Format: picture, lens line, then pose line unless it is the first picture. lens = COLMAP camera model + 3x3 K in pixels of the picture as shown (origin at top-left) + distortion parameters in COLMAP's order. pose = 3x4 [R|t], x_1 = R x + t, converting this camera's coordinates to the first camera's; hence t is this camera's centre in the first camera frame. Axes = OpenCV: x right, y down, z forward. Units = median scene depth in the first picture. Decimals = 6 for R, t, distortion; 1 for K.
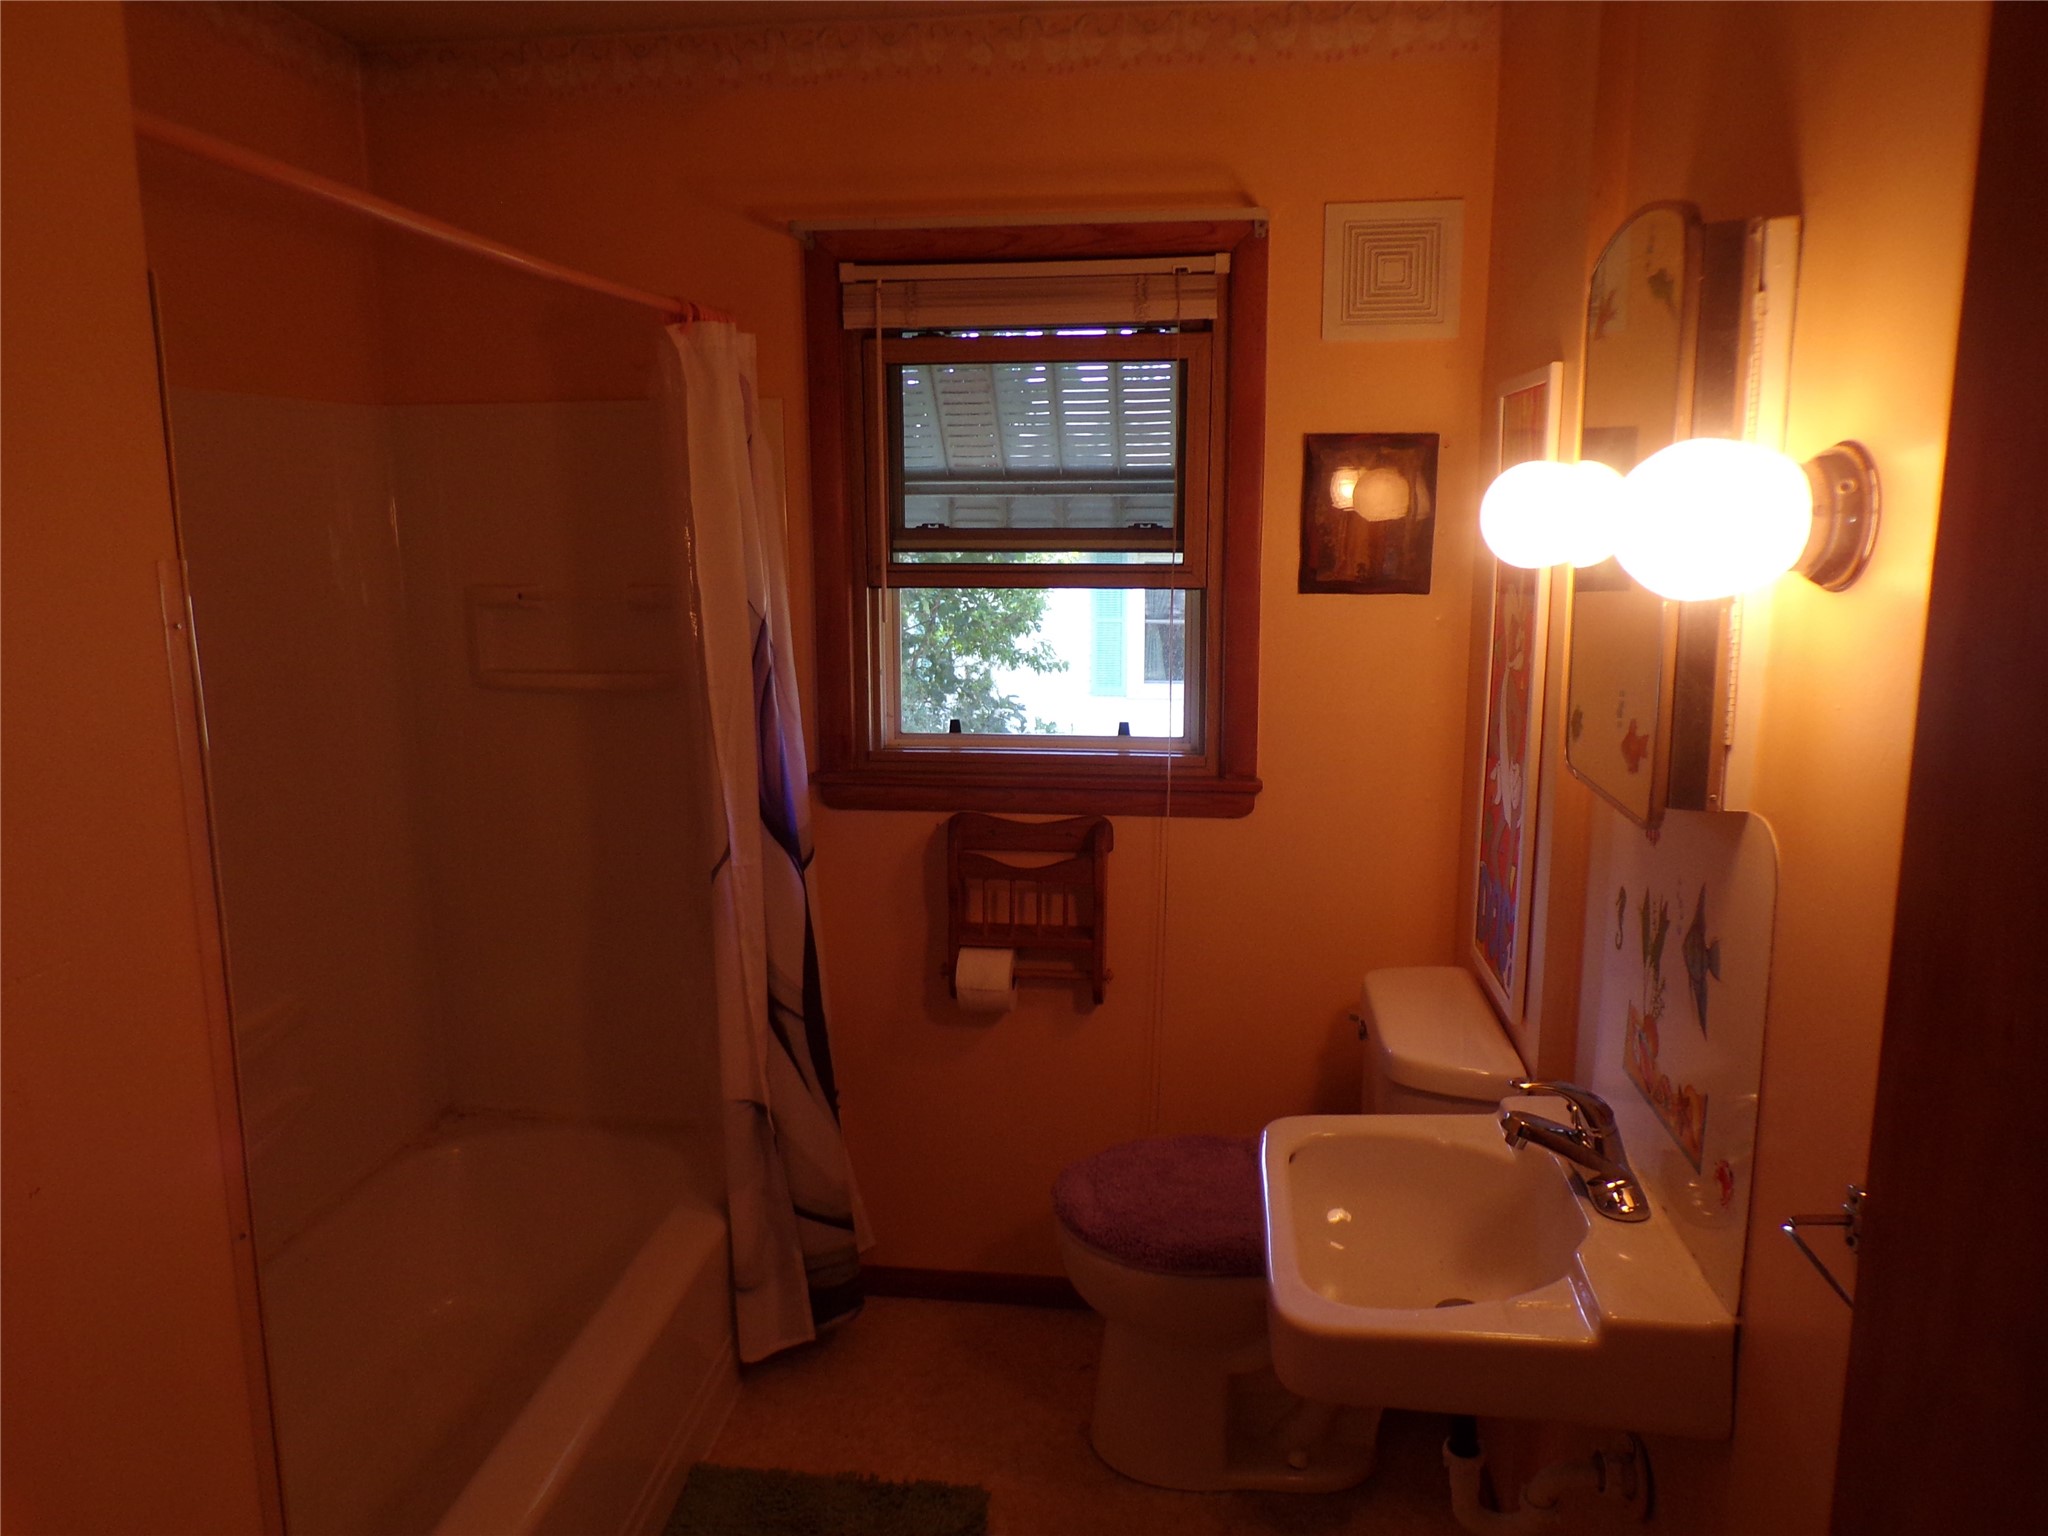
lens RADIAL K [[1417.3, 0, 1013.1], [0, 1417.3, 768.2], [0, 0, 1]] dist [-0.001639, 0.003977]
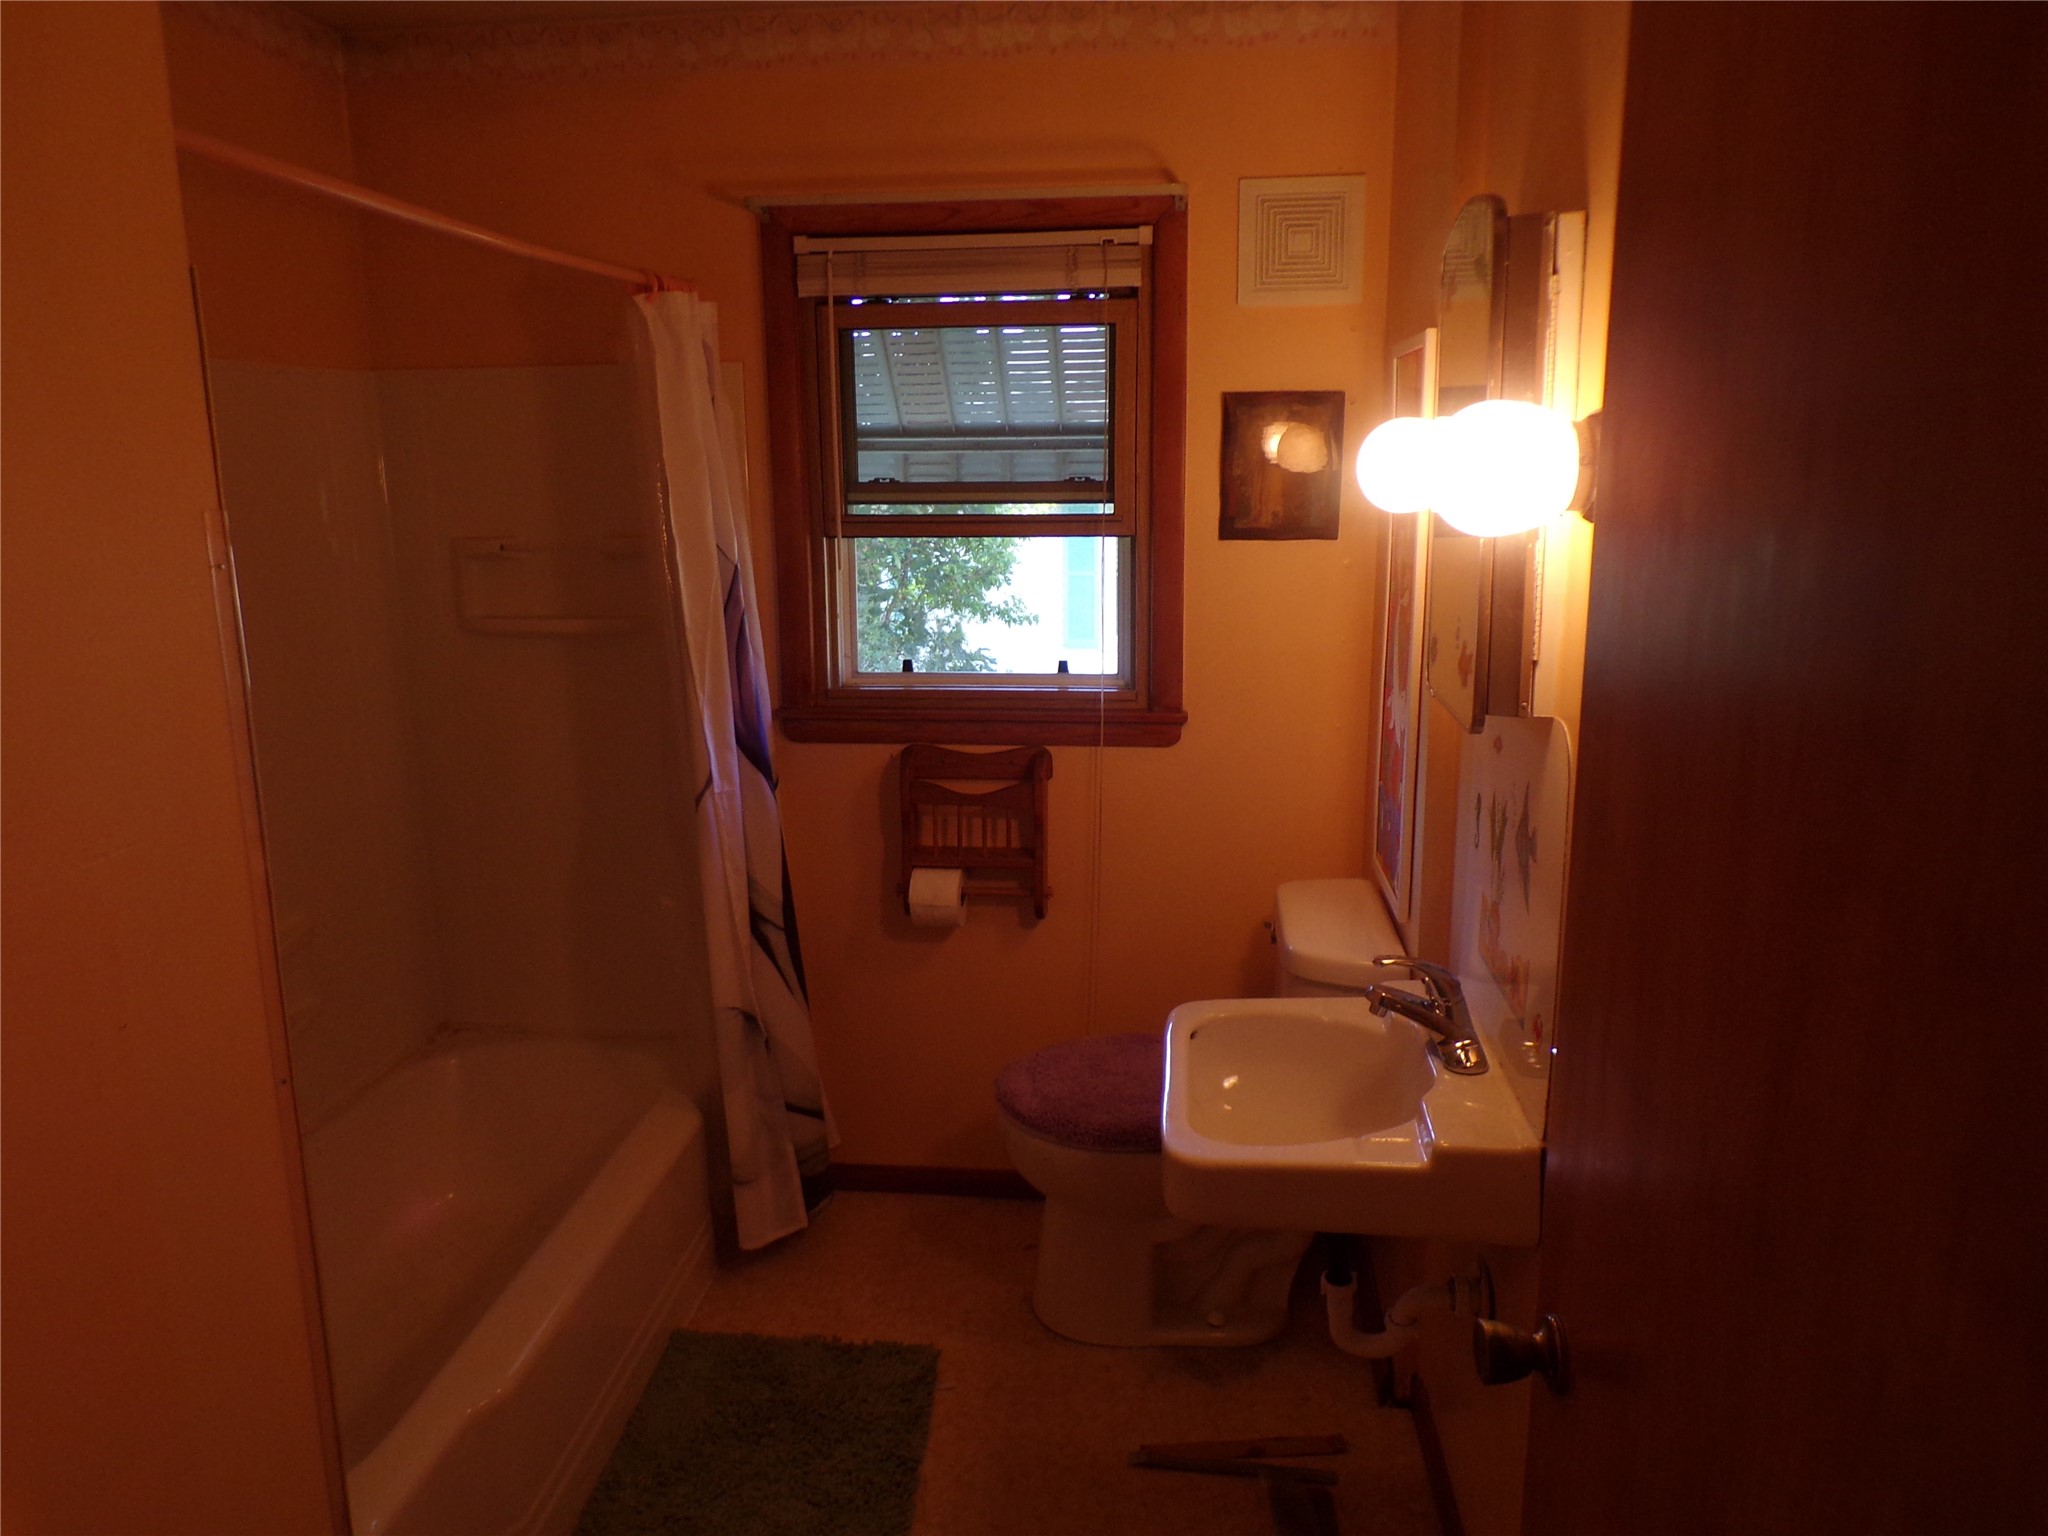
lens RADIAL K [[1417.3, 0, 1013.1], [0, 1417.3, 768.2], [0, 0, 1]] dist [-0.001639, 0.003977]
pose [[0.999883, -0.008748, 0.012553, 0.028699], [0.008363, 0.999503, 0.030379, 0.018328], [-0.012812, -0.030270, 0.999460, -0.096542]]
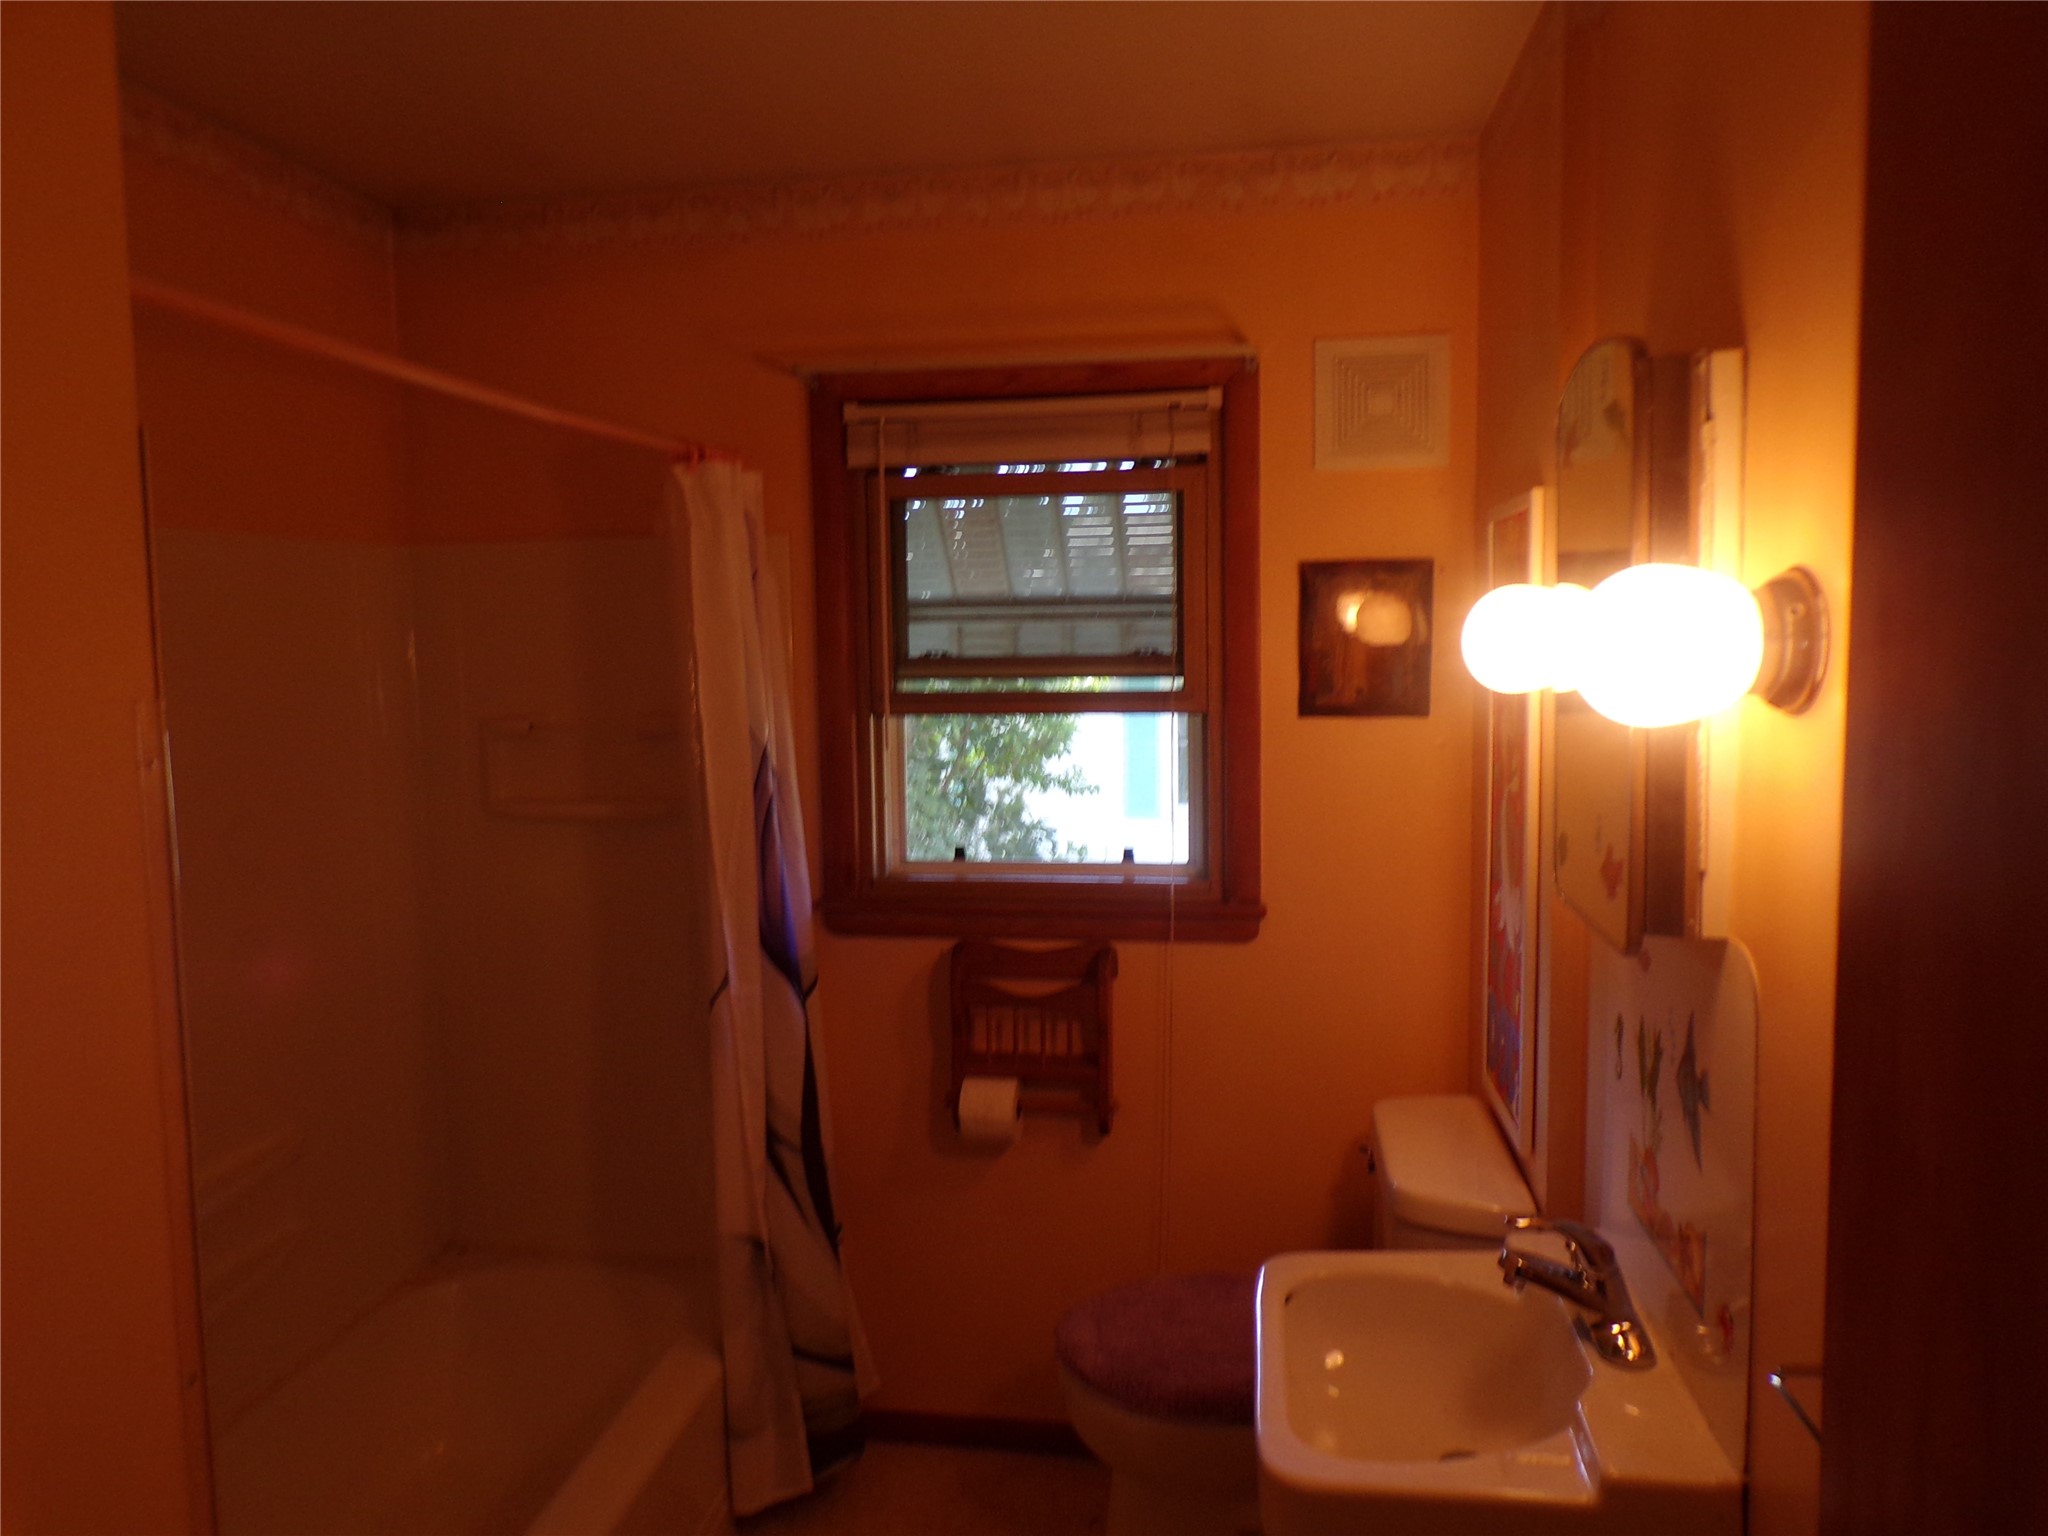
lens RADIAL K [[1417.3, 0, 1013.1], [0, 1417.3, 768.2], [0, 0, 1]] dist [-0.001639, 0.003977]
pose [[0.999537, -0.008626, -0.029180, 0.029644], [0.006086, 0.996272, -0.086056, -0.002719], [0.029814, 0.085838, 0.995863, -0.000392]]
